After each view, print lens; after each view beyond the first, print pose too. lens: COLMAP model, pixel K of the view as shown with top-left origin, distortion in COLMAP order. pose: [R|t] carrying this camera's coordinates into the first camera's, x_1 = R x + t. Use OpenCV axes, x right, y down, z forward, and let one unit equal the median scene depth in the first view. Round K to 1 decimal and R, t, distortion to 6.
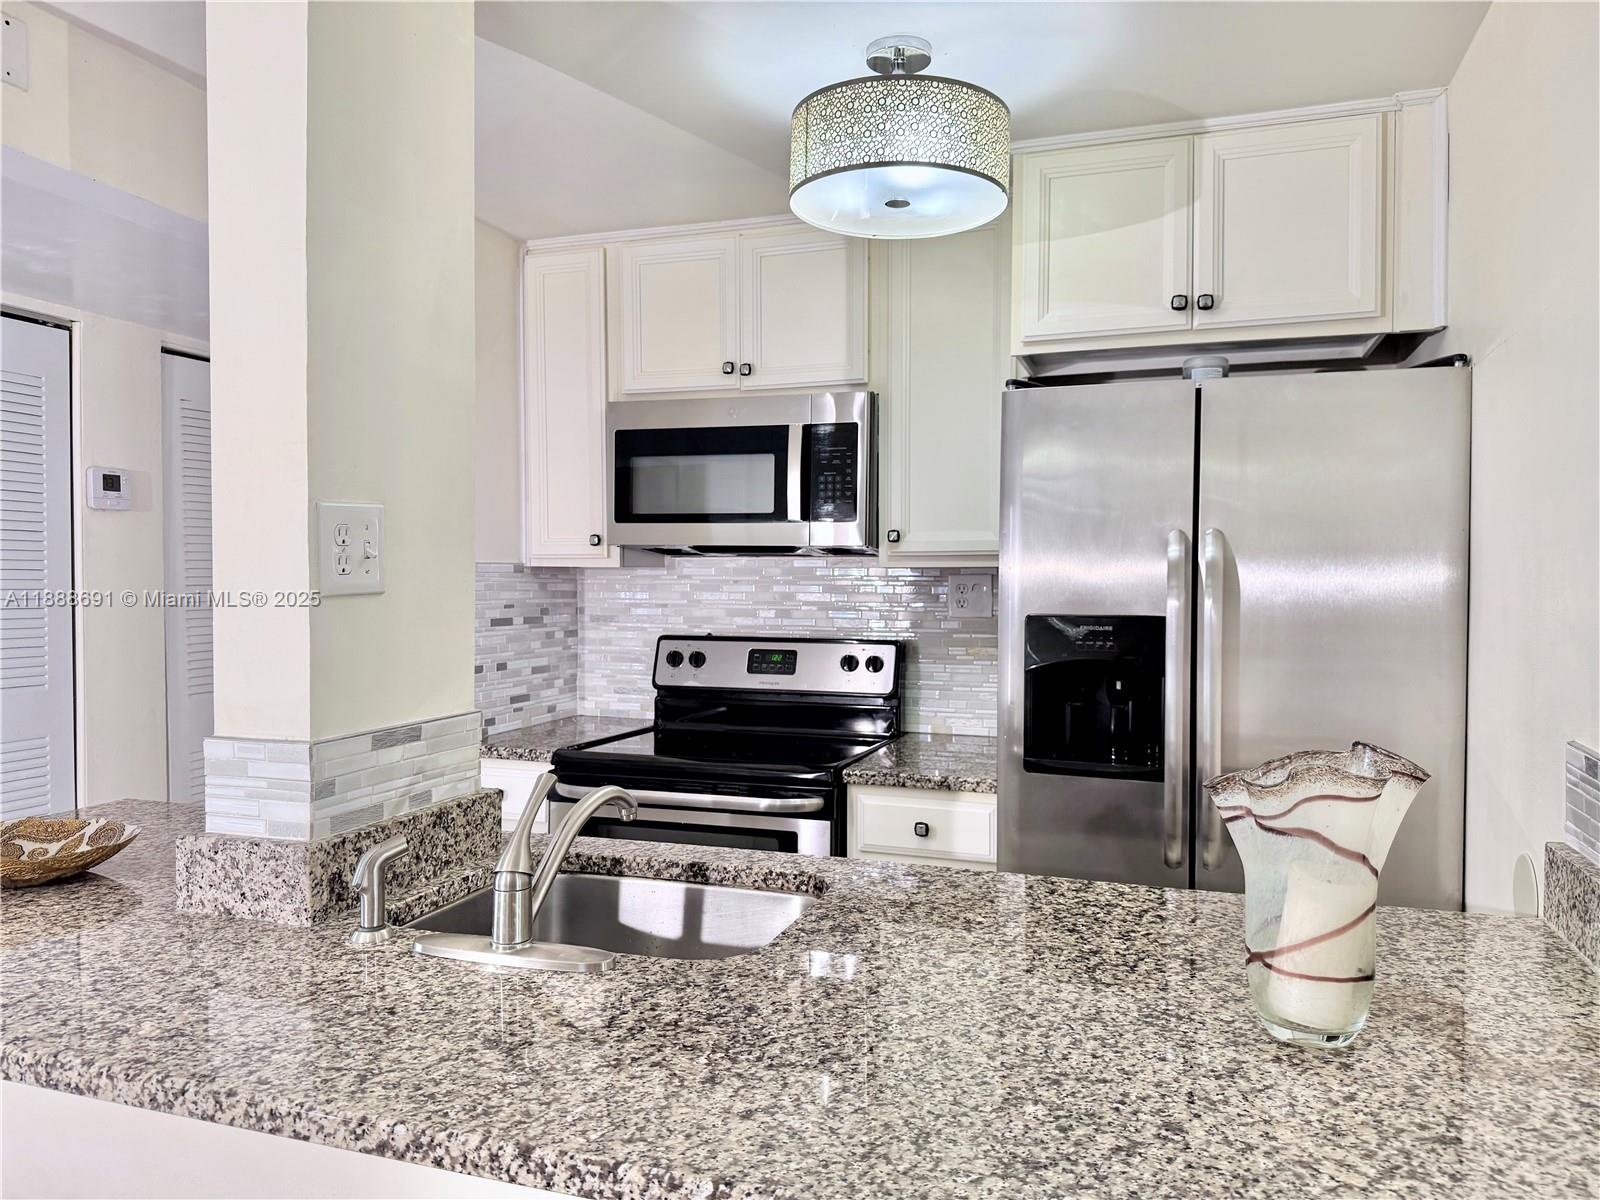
lens RADIAL K [[1125.8, 0, 802.5], [0, 1125.8, 607.7], [0, 0, 1]] dist [0.051027, -0.064823]
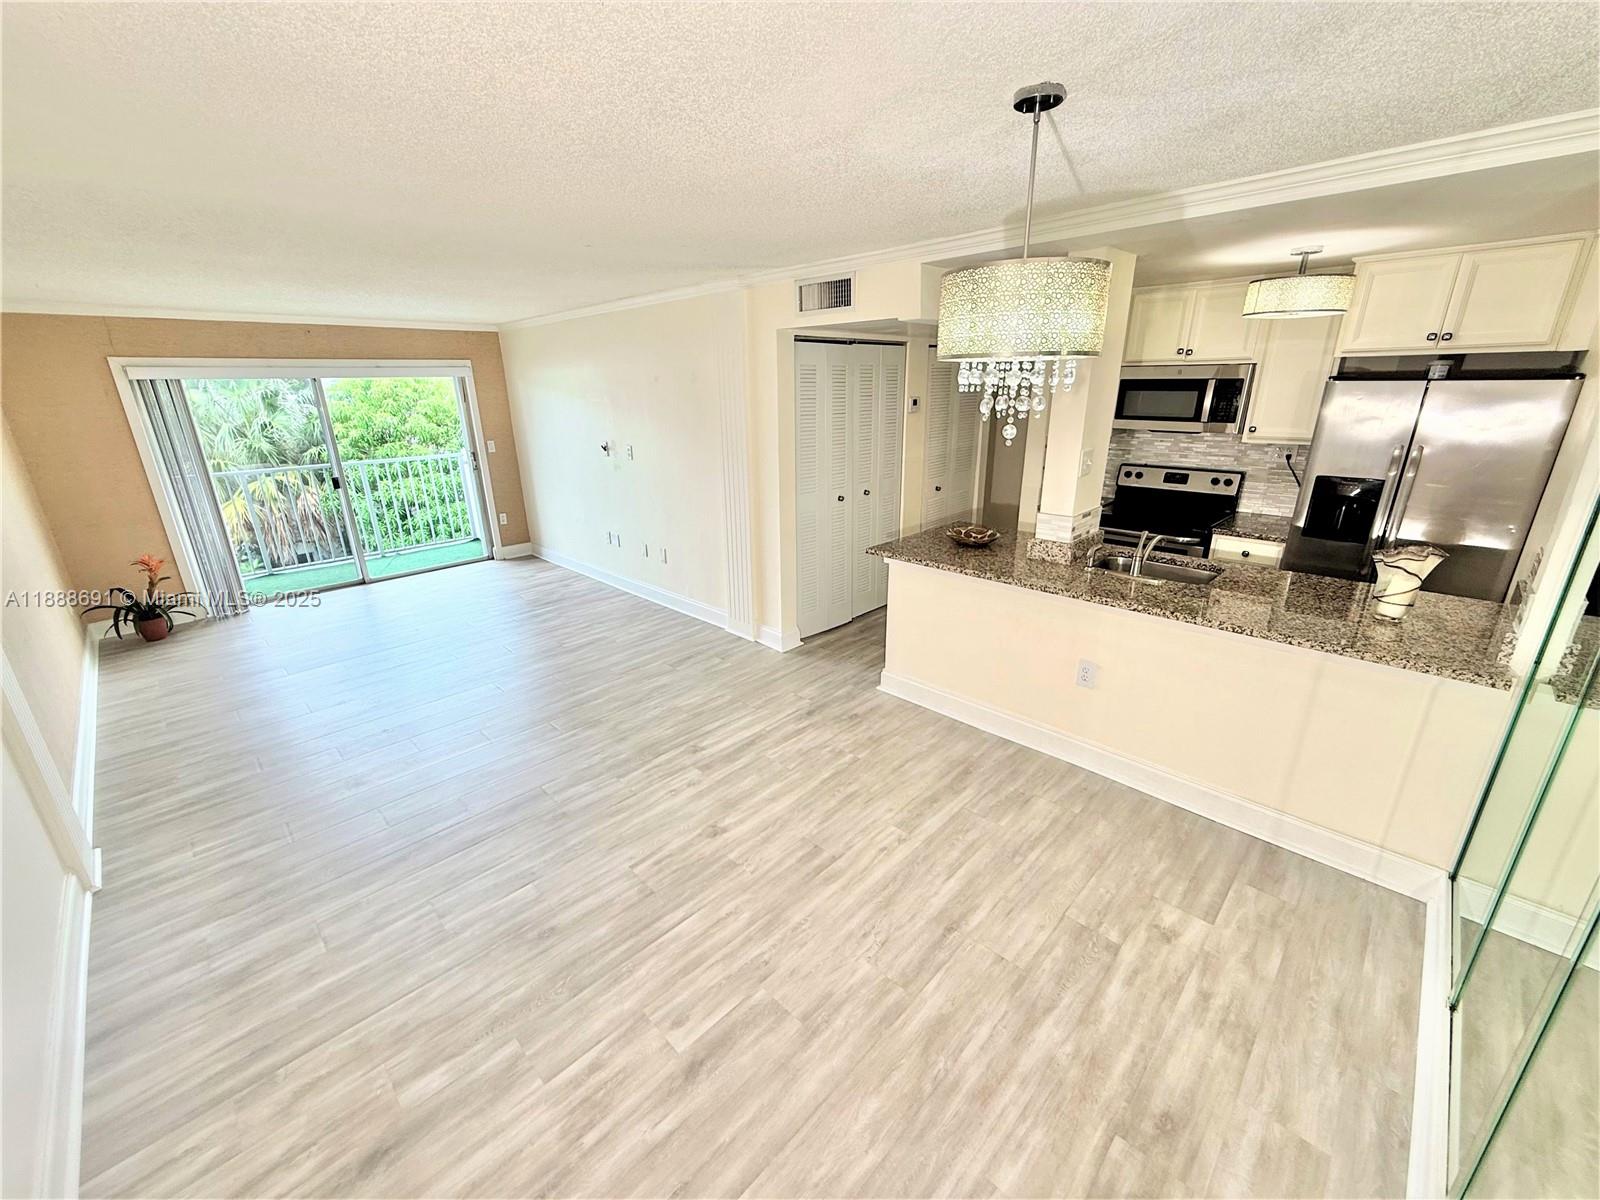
lens RADIAL K [[638.9, 0, 791.1], [0, 638.9, 600.6], [0, 0, 1]] dist [0.000304, -0.000602]
pose [[0.898393, 0.126759, -0.420503, -0.240325], [0.006505, 0.953499, 0.301326, -0.178973], [0.439145, -0.273444, 0.855792, -0.885890]]
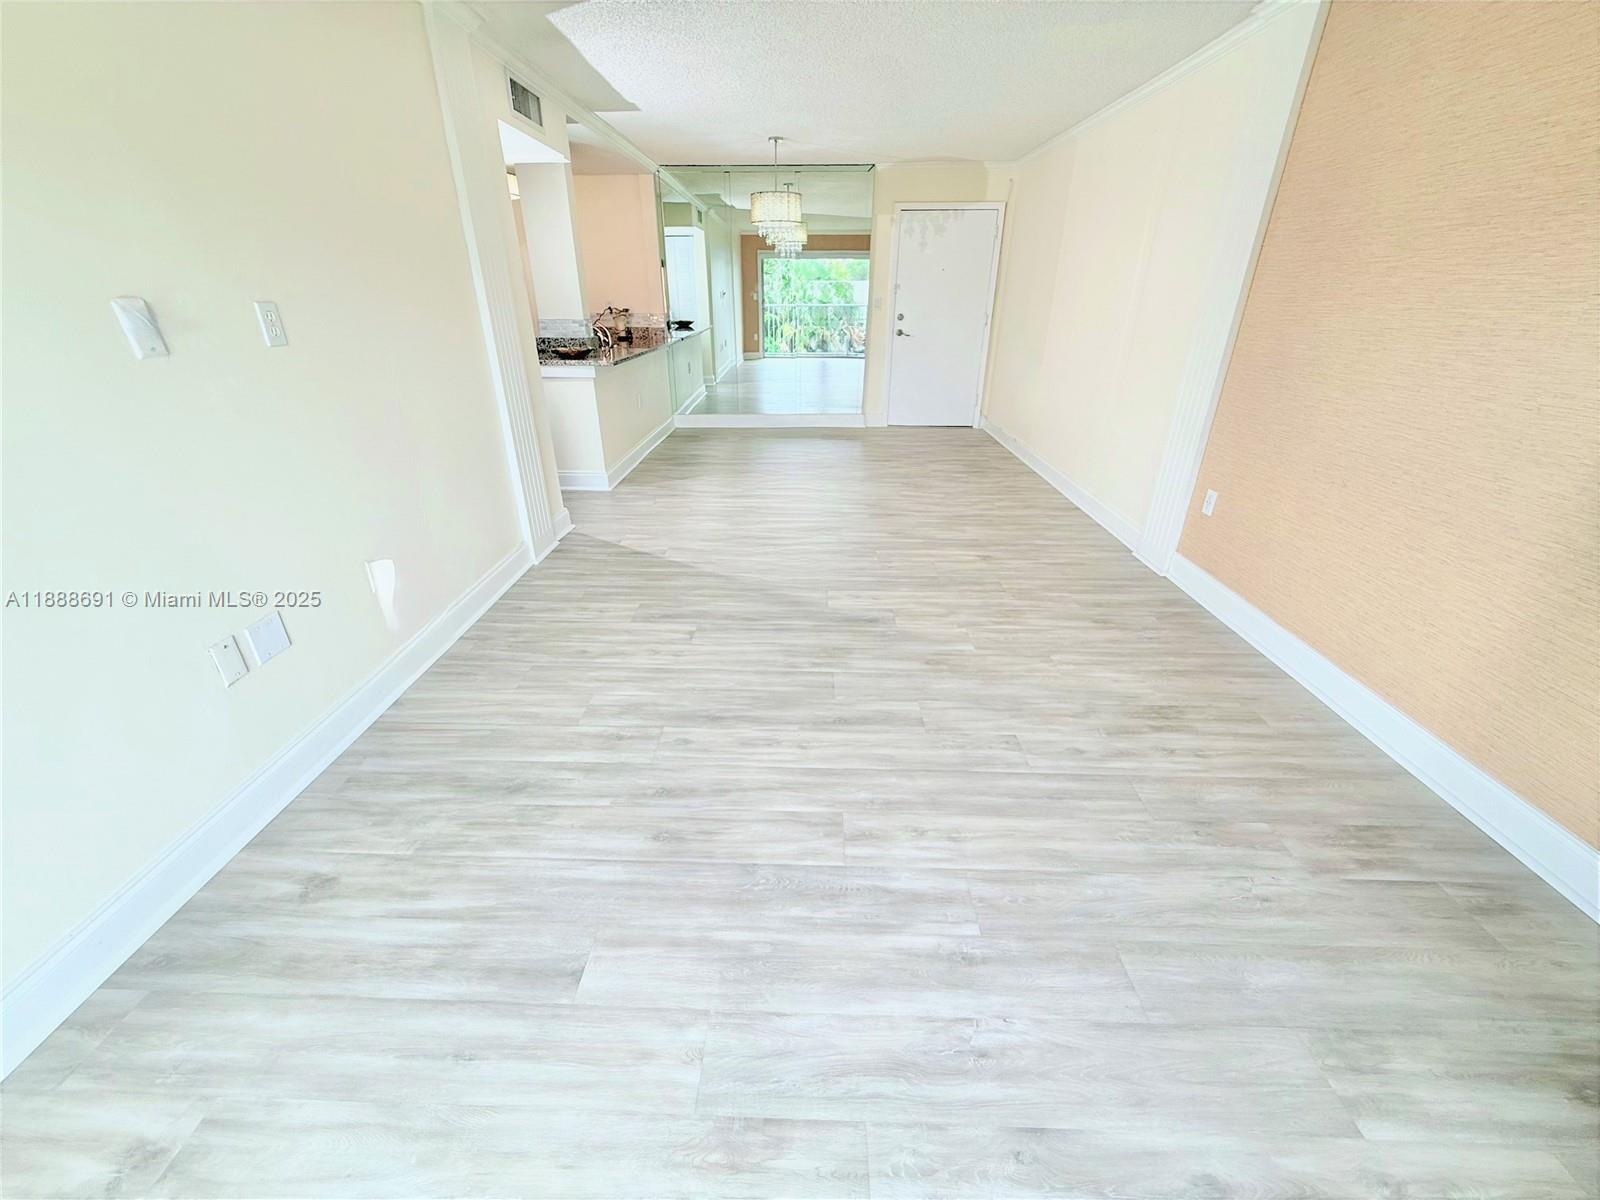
lens RADIAL K [[638.9, 0, 794.8], [0, 638.9, 600.4], [0, 0, 1]] dist [0.000304, -0.000602]
pose [[-0.299400, -0.416584, 0.858381, -3.042878], [0.021138, 0.896533, 0.442473, -0.016249], [-0.953893, 0.150621, -0.259616, 0.750596]]
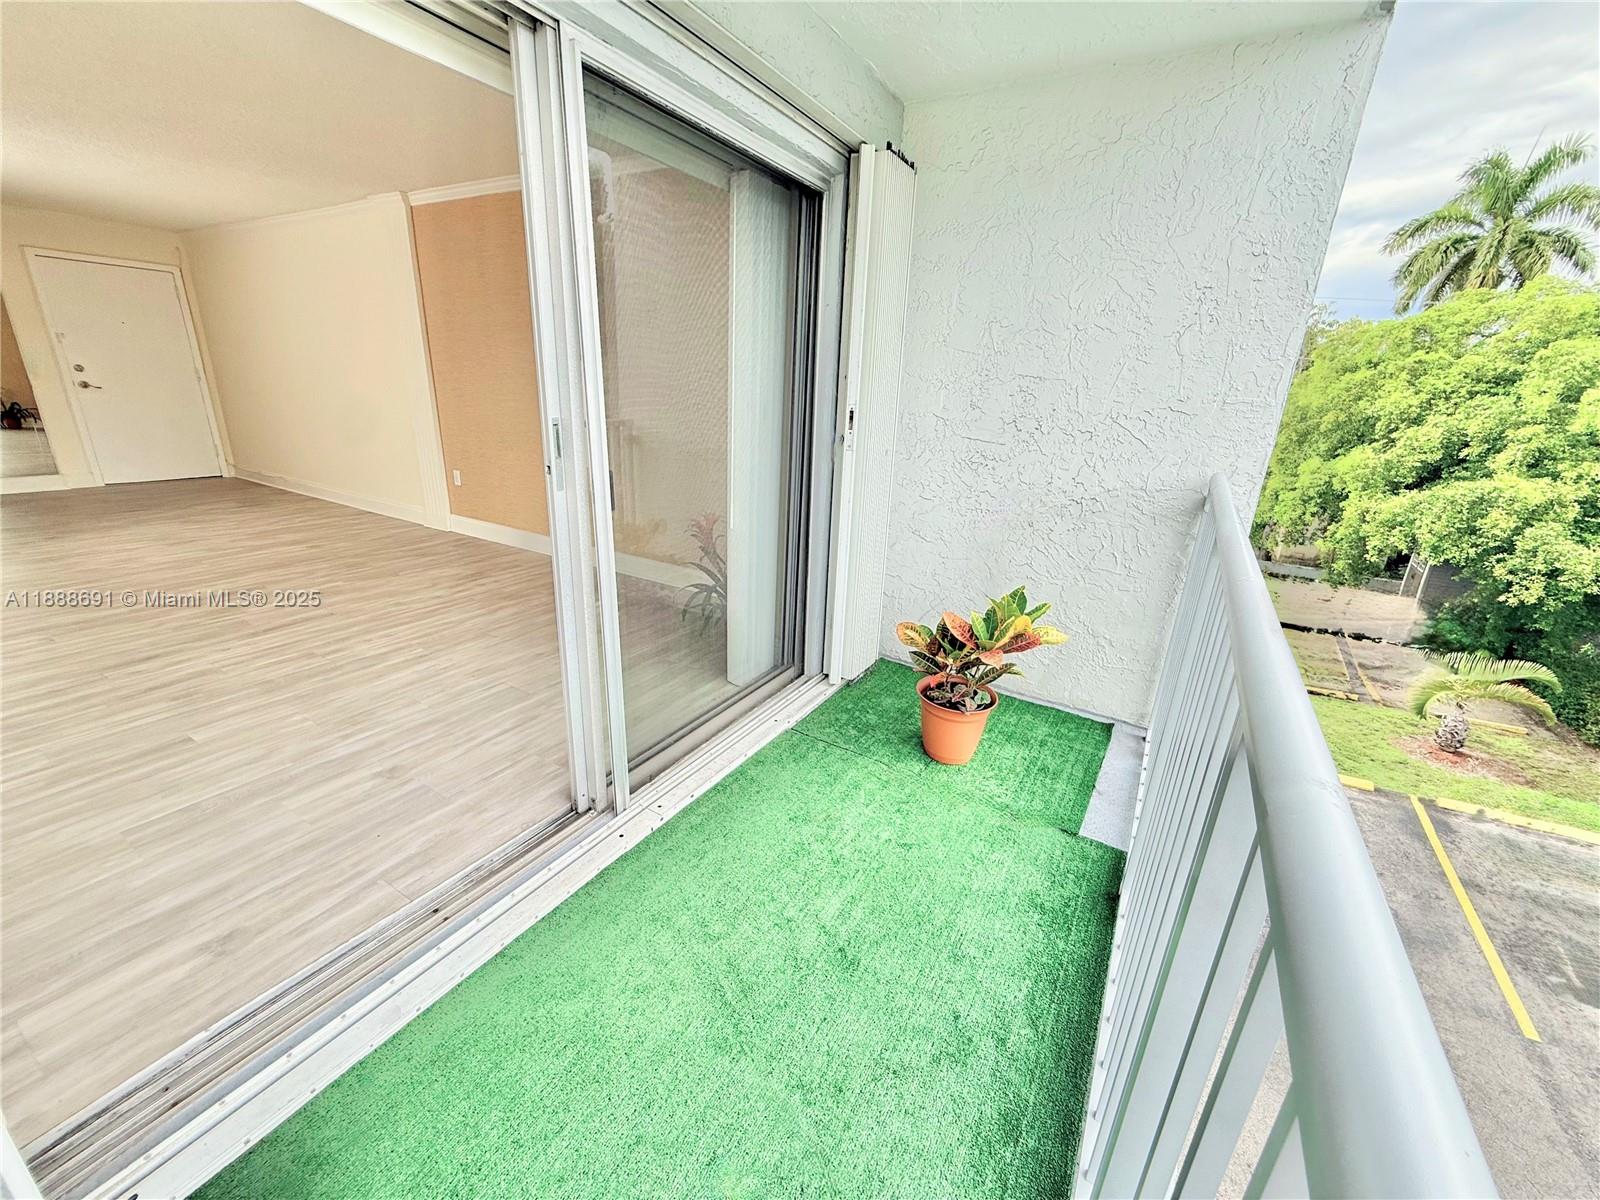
lens RADIAL K [[638.9, 0, 794.8], [0, 638.9, 600.5], [0, 0, 1]] dist [0.000304, -0.000602]
pose [[-0.977147, -0.107756, 0.183229, -3.719137], [-0.039279, 0.938676, 0.342557, 0.004224], [-0.208905, 0.327531, -0.921456, 1.541326]]
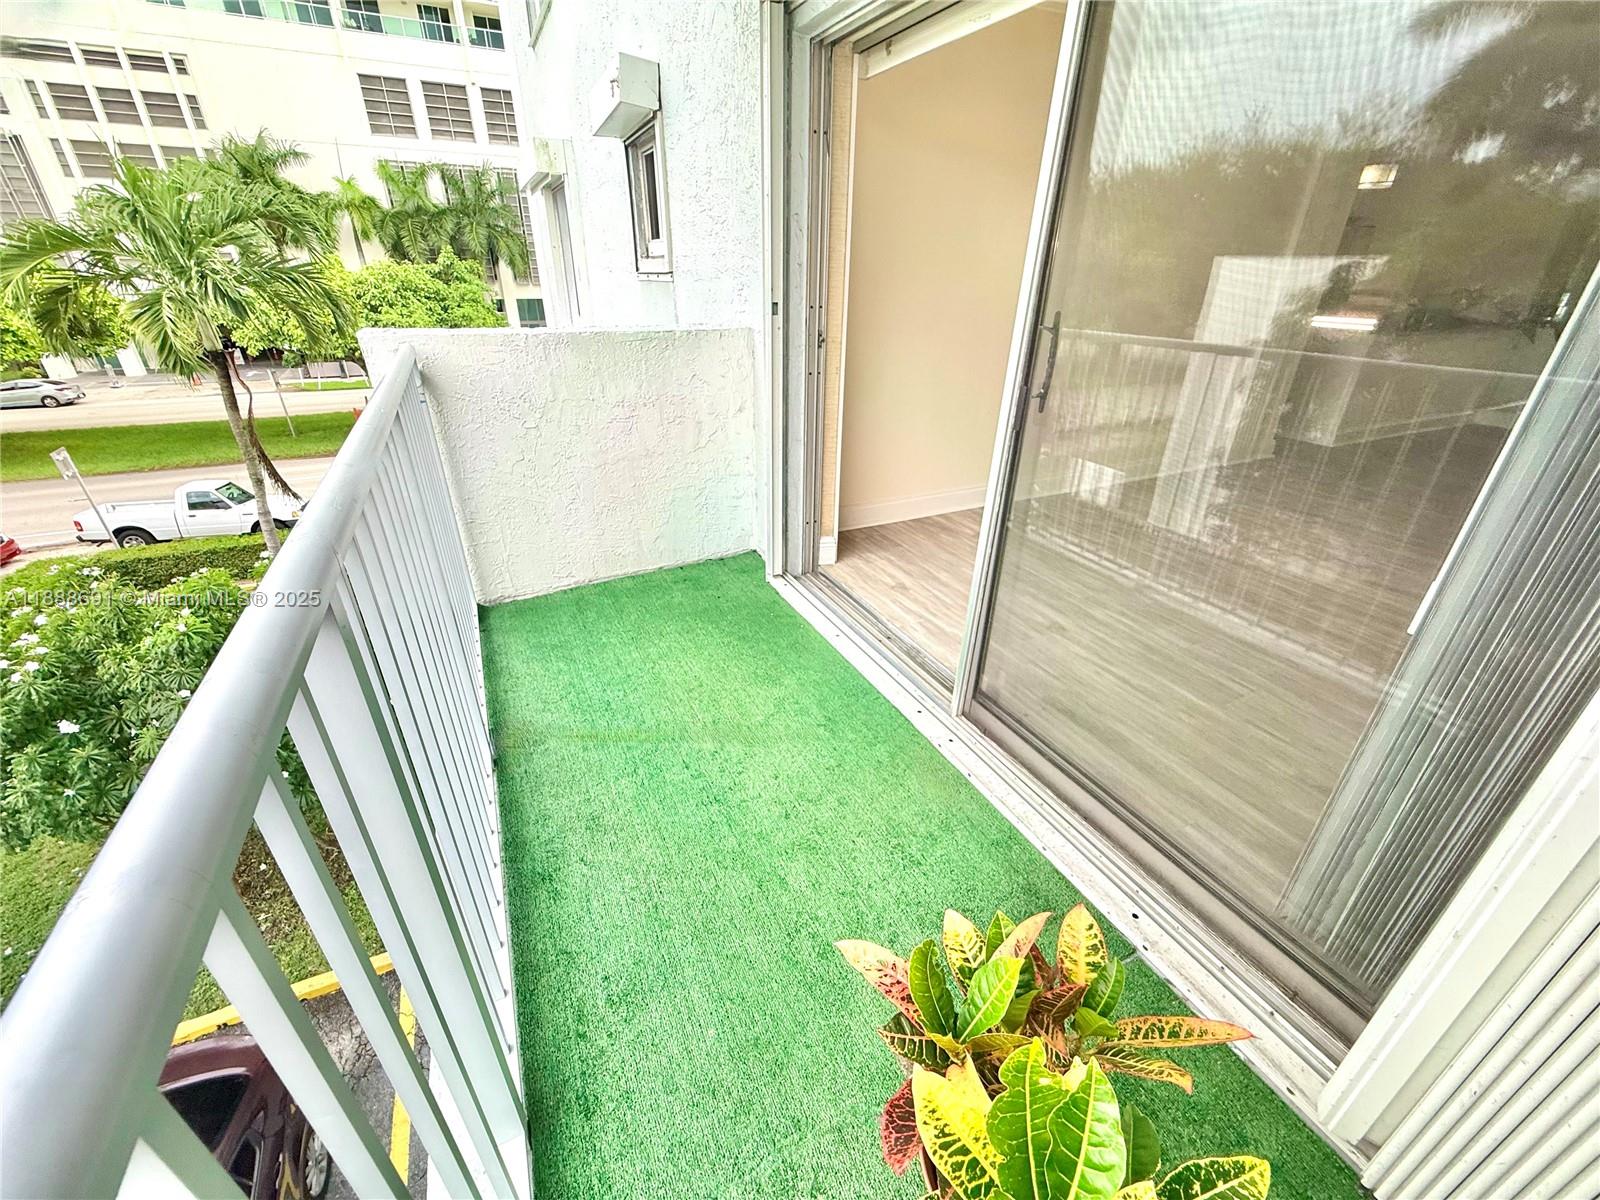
lens RADIAL K [[638.9, 0, 799.8], [0, 638.9, 597.9], [0, 0, 1]] dist [0.000304, -0.000602]
pose [[0.707772, -0.316021, 0.631814, -4.067472], [0.007636, 0.897732, 0.440475, 0.020025], [-0.706399, -0.306932, 0.637803, 0.424726]]
